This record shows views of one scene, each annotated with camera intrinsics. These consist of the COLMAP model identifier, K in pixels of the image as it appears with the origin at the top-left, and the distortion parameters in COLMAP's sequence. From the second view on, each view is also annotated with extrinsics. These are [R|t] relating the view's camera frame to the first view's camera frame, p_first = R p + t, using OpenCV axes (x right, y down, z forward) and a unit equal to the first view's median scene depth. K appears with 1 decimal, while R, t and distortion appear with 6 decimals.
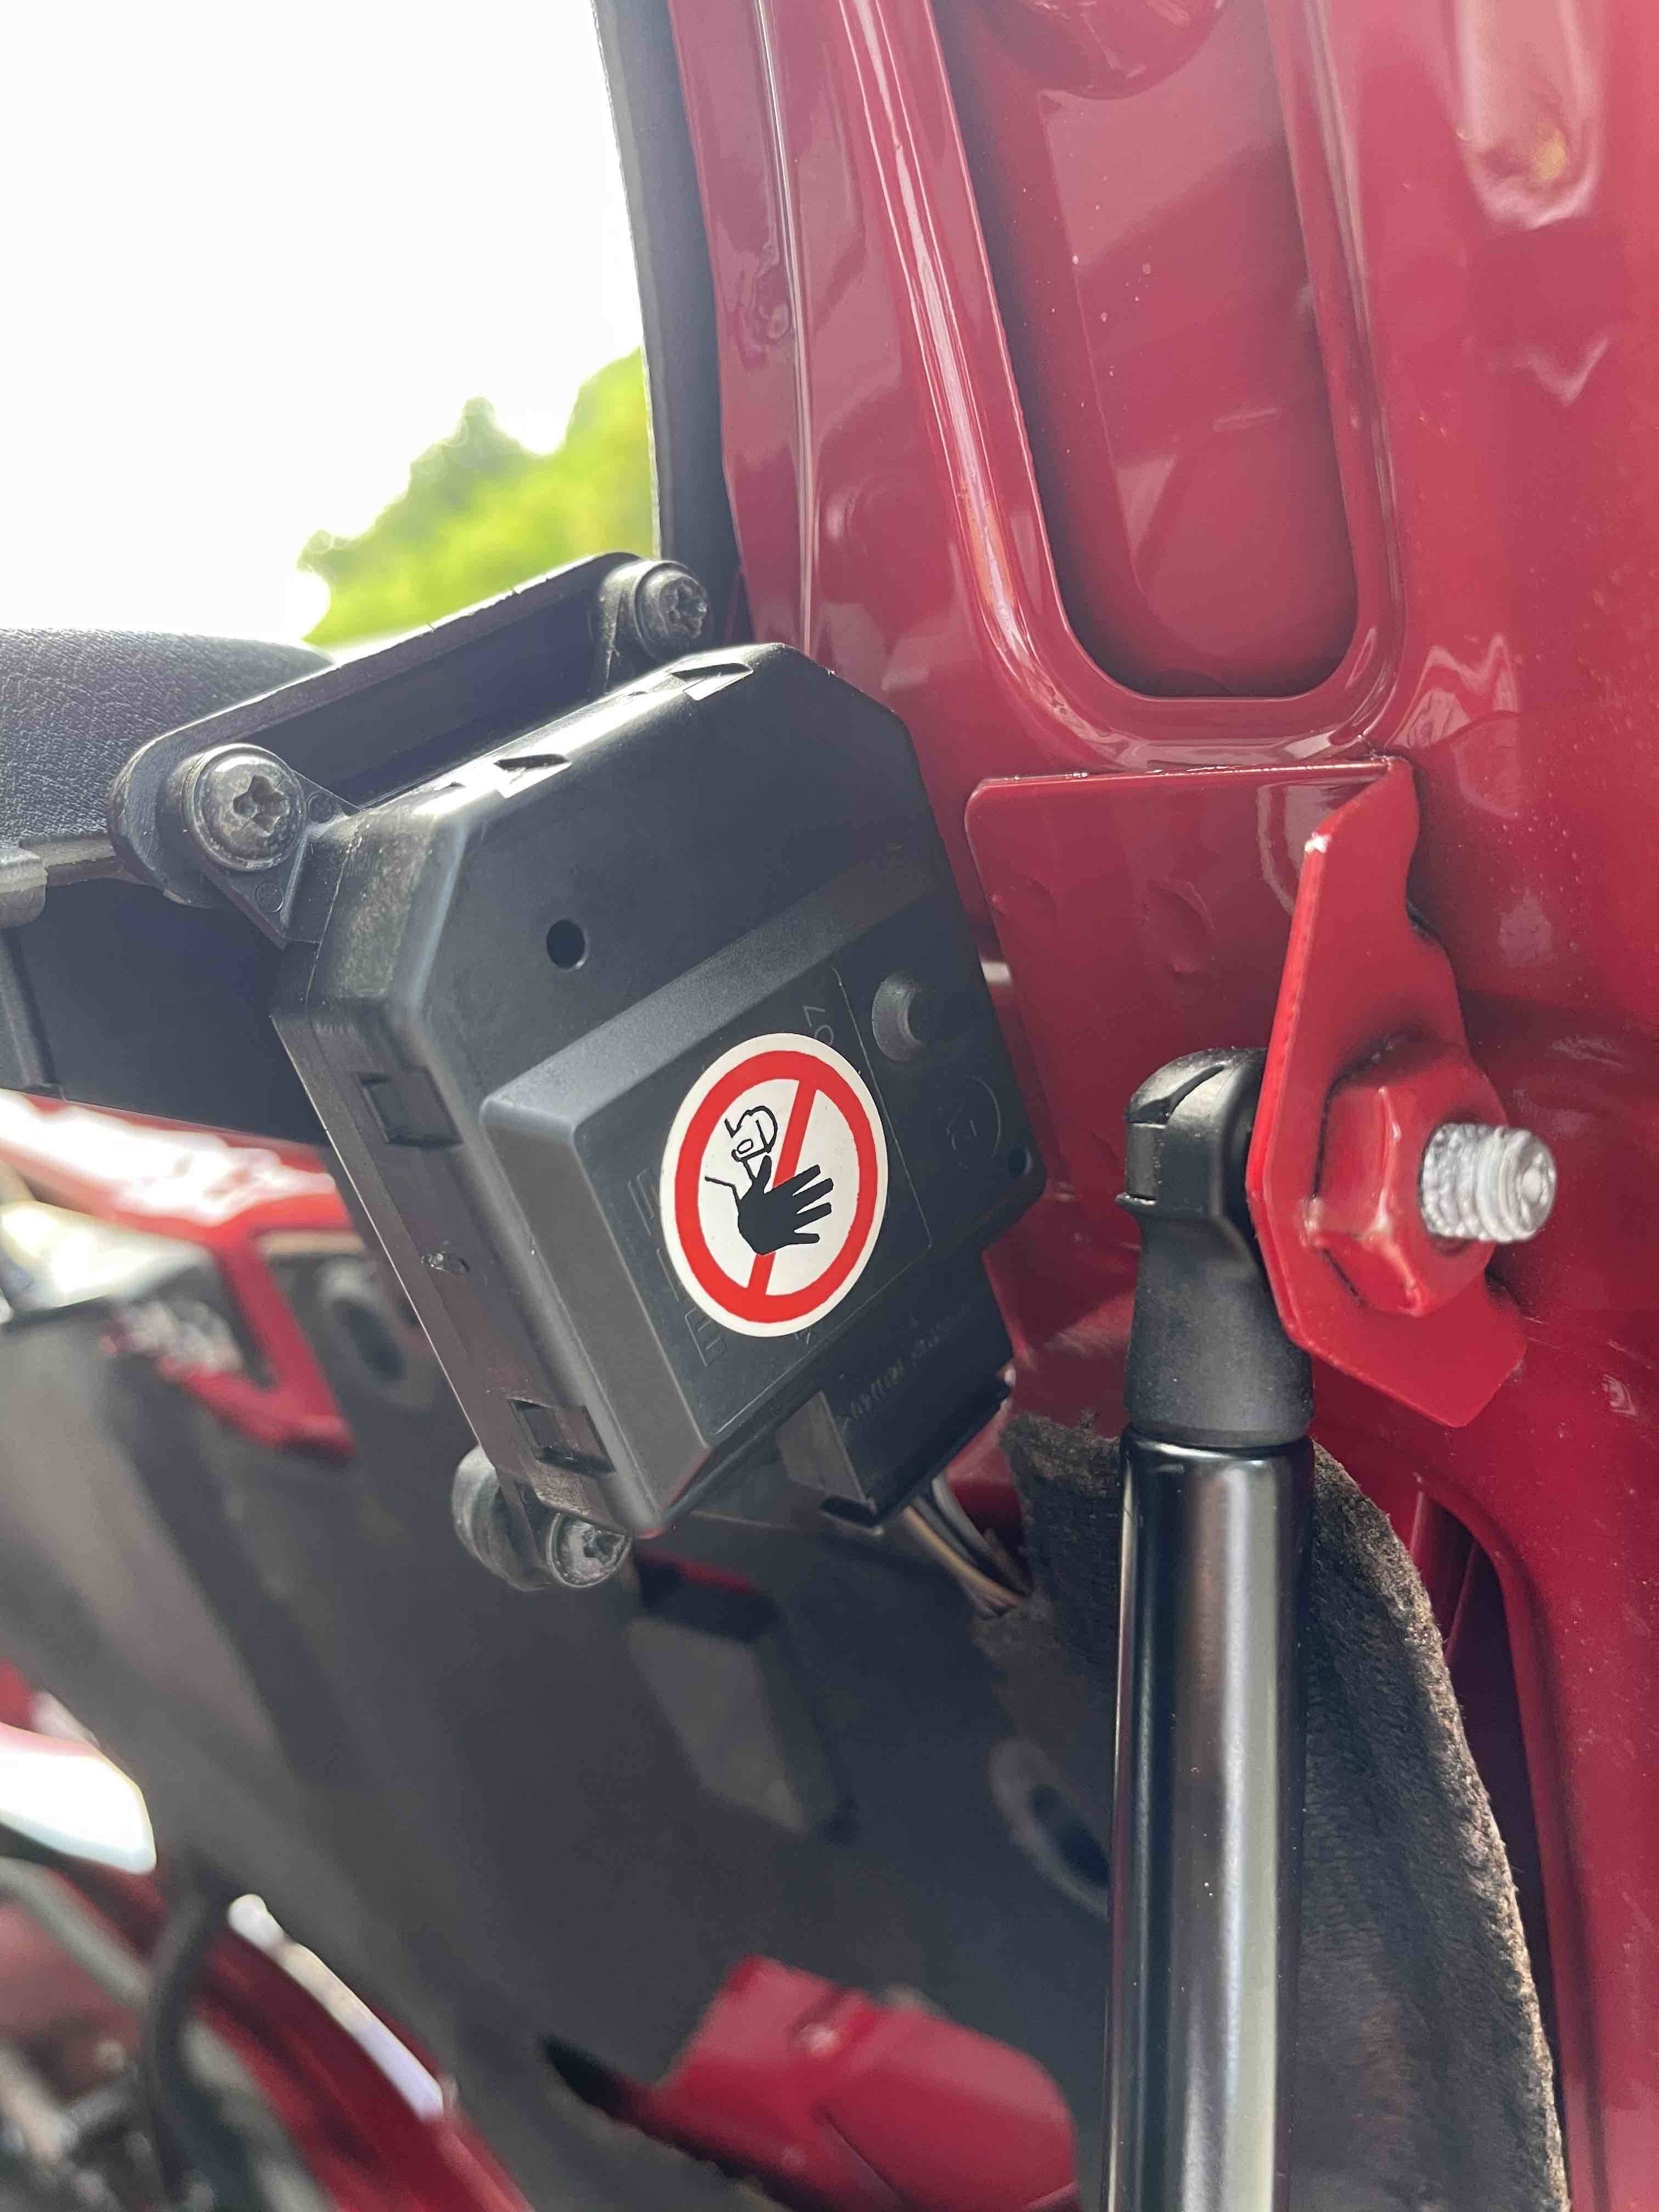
lens RADIAL K [[1675.0, 0, 817.3], [0, 1675.0, 1107.4], [0, 0, 1]] dist [0.034309, -0.055197]
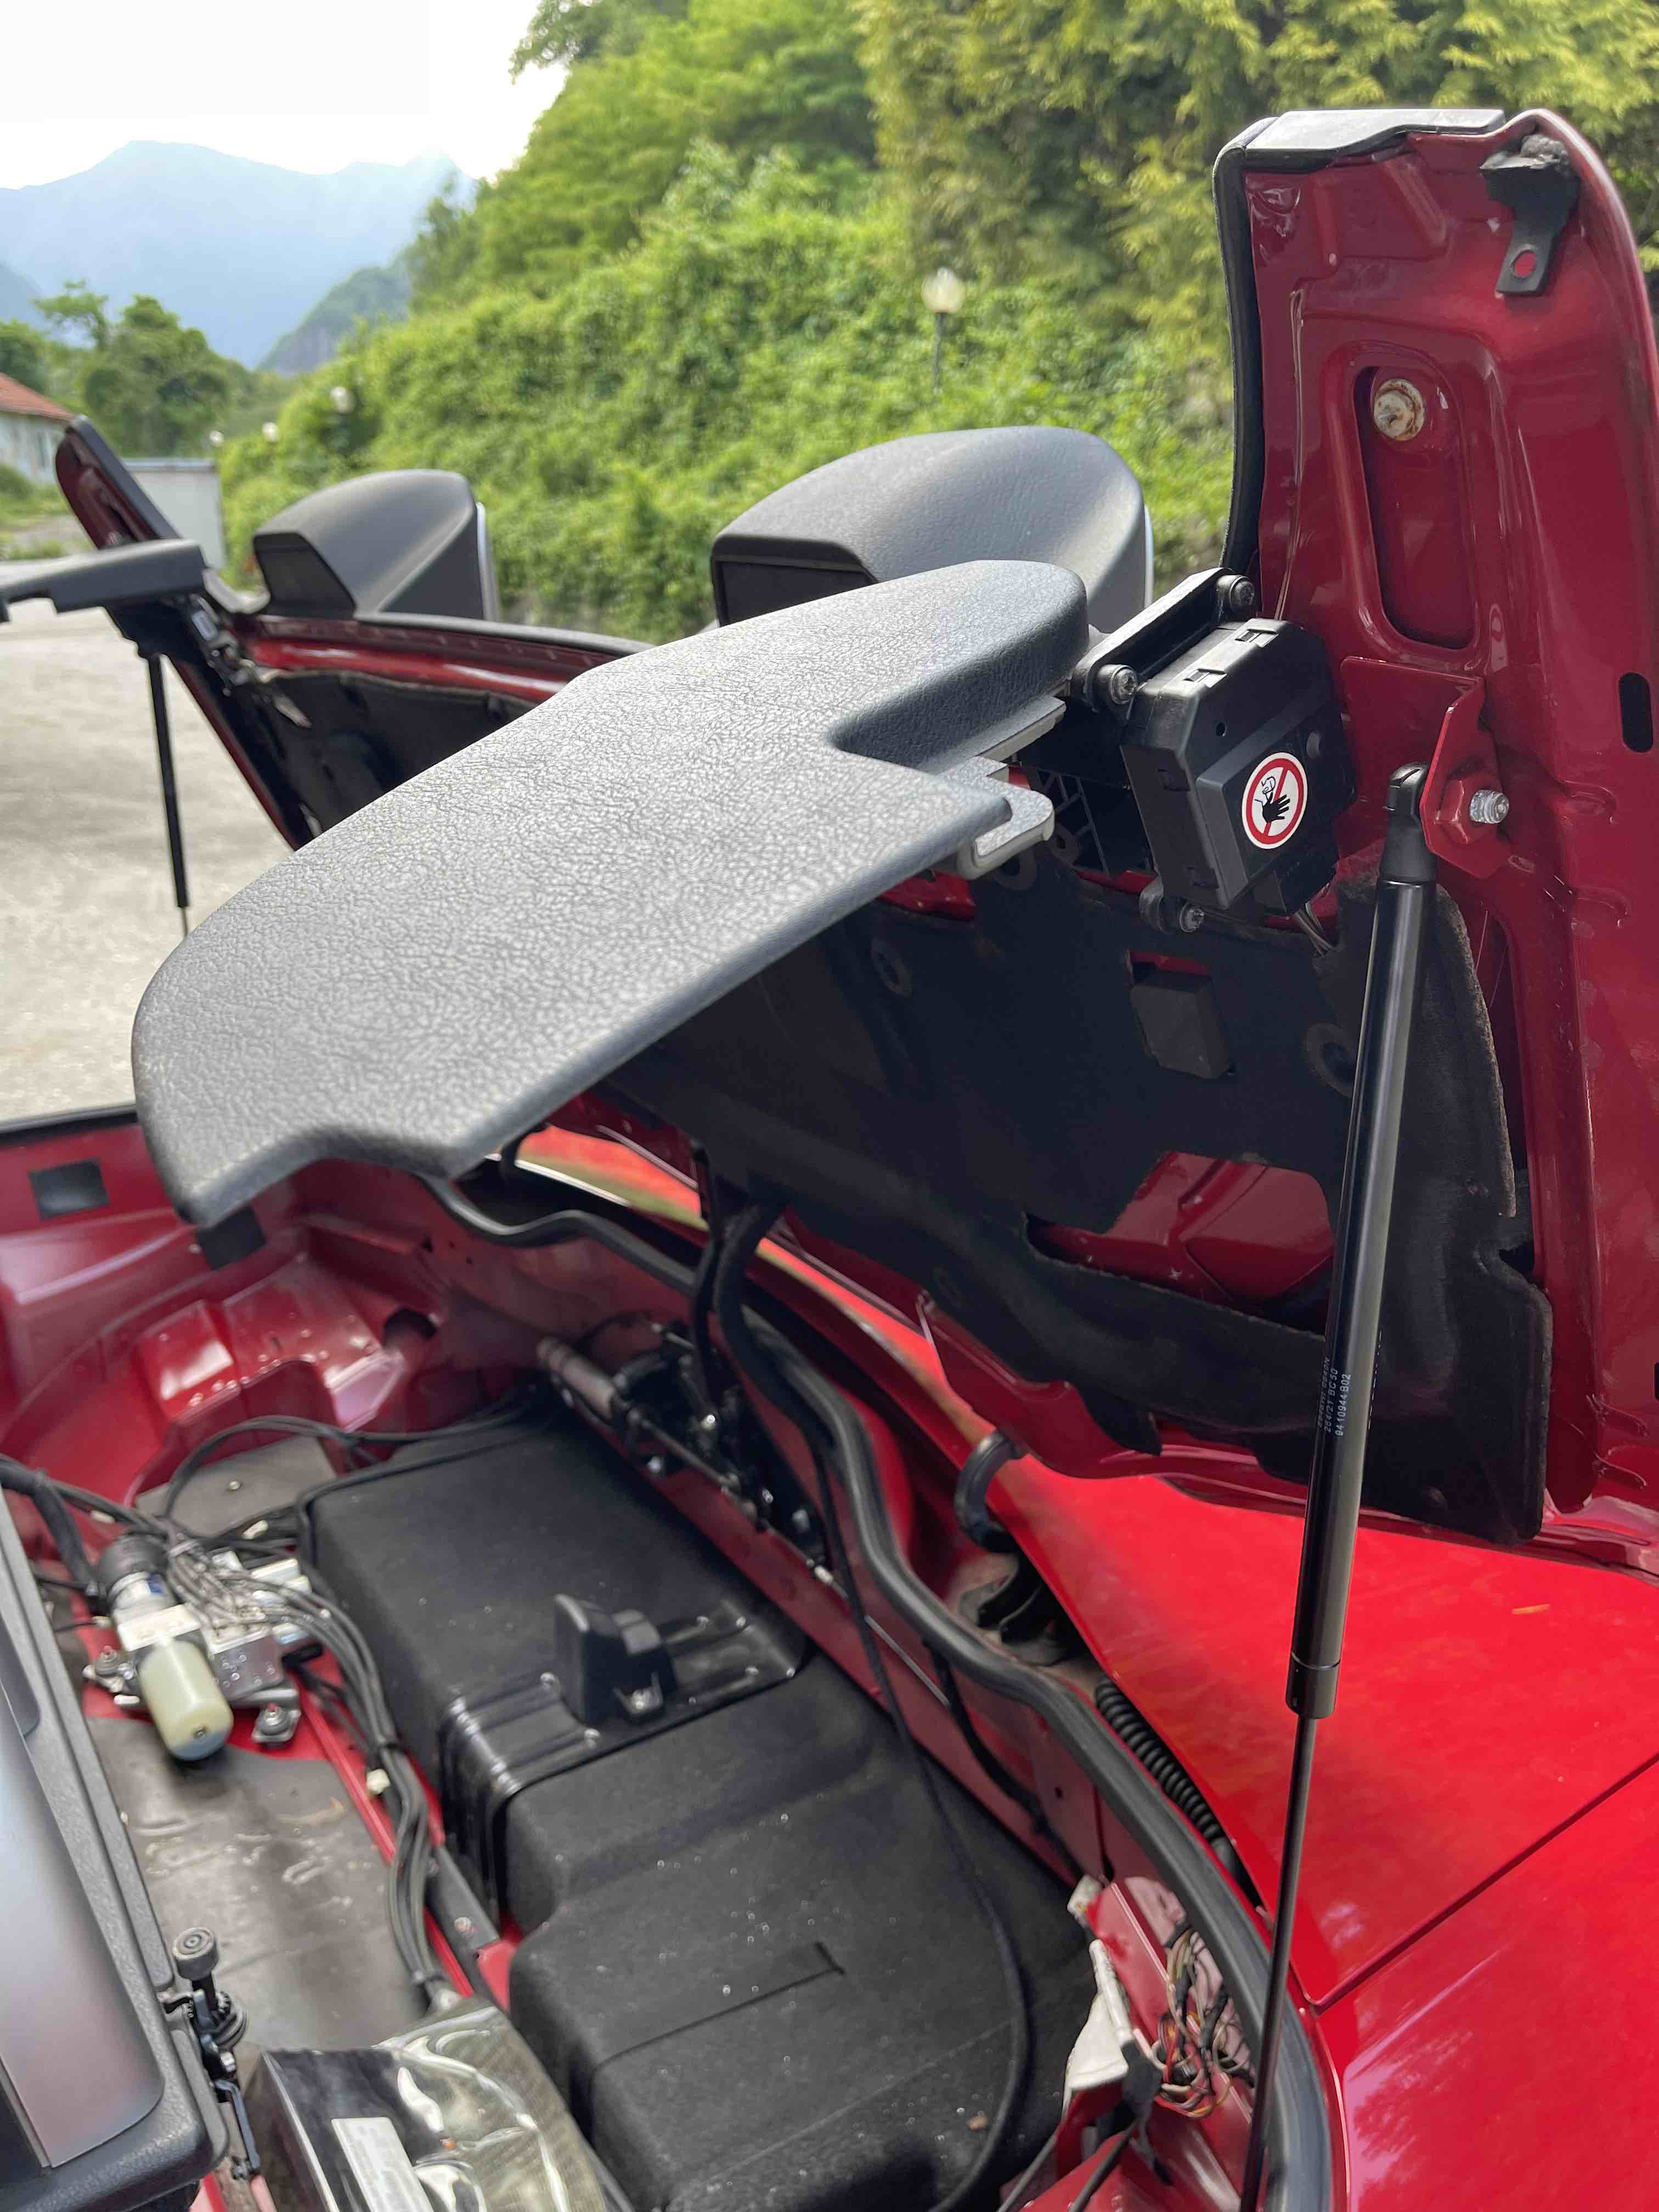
lens RADIAL K [[1675.0, 0, 841.8], [0, 1675.0, 1121.5], [0, 0, 1]] dist [0.034309, -0.055197]
pose [[0.991313, 0.037664, -0.126018, -0.423622], [-0.000852, 0.959939, 0.280207, -0.271175], [0.131524, -0.277665, 0.951632, -2.394170]]
